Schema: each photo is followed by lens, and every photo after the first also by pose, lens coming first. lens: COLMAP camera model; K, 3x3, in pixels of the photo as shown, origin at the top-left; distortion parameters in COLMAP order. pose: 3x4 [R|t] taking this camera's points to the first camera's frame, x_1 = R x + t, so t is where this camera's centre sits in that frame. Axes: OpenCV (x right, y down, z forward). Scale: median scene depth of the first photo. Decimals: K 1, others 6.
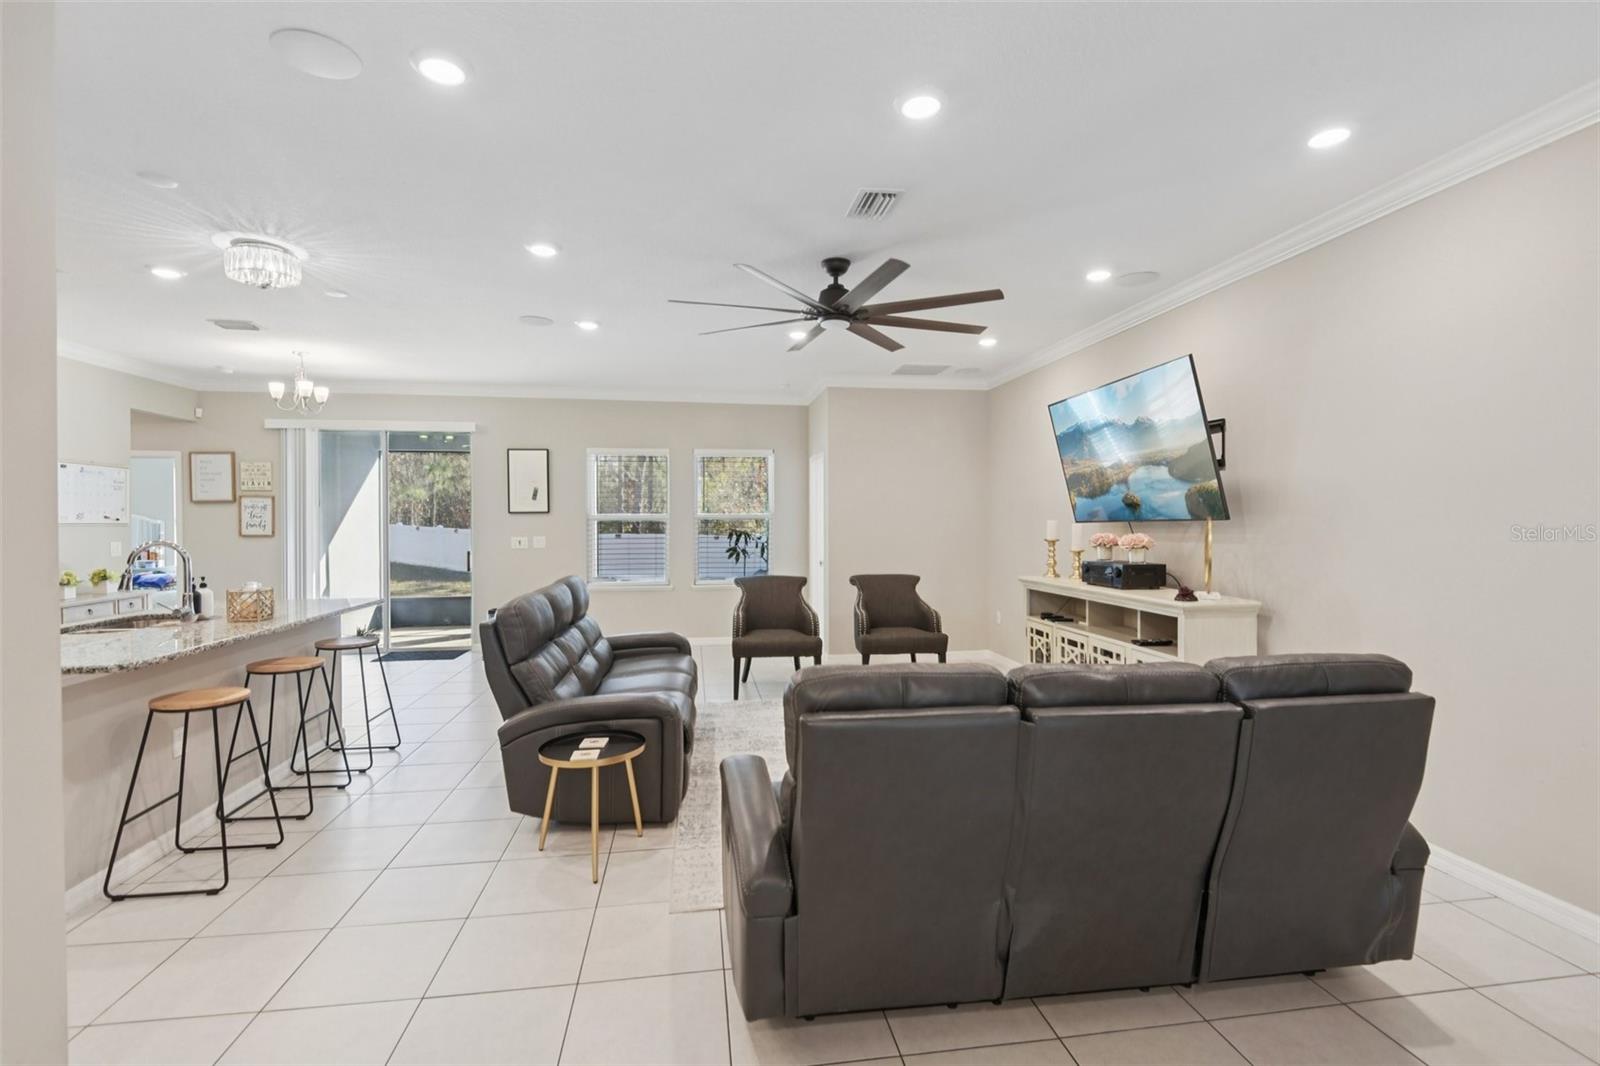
lens RADIAL K [[739.6, 0, 817.6], [0, 739.6, 533.4], [0, 0, 1]] dist [0.000257, -0.010320]
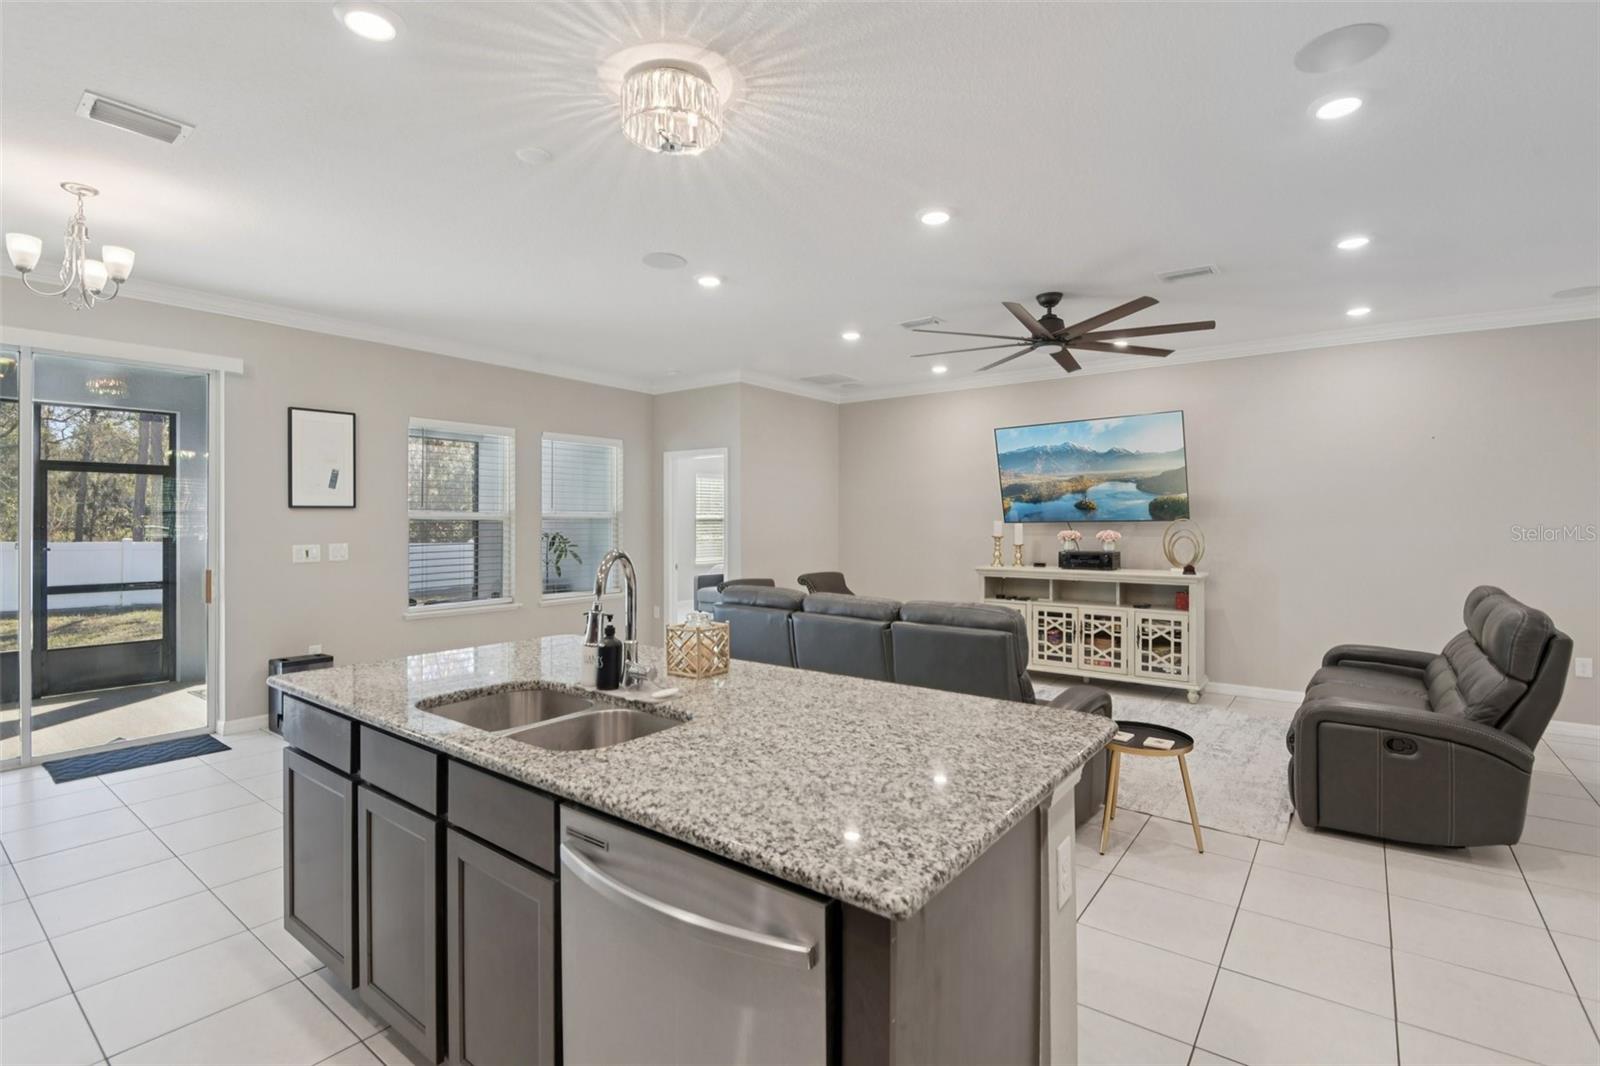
lens RADIAL K [[739.6, 0, 805.8], [0, 739.6, 518.6], [0, 0, 1]] dist [0.000257, -0.010320]
pose [[0.710656, 0.005356, 0.703519, -0.965155], [0.011573, 0.999747, -0.019301, -0.000886], [-0.703445, 0.021859, 0.710414, 0.412189]]
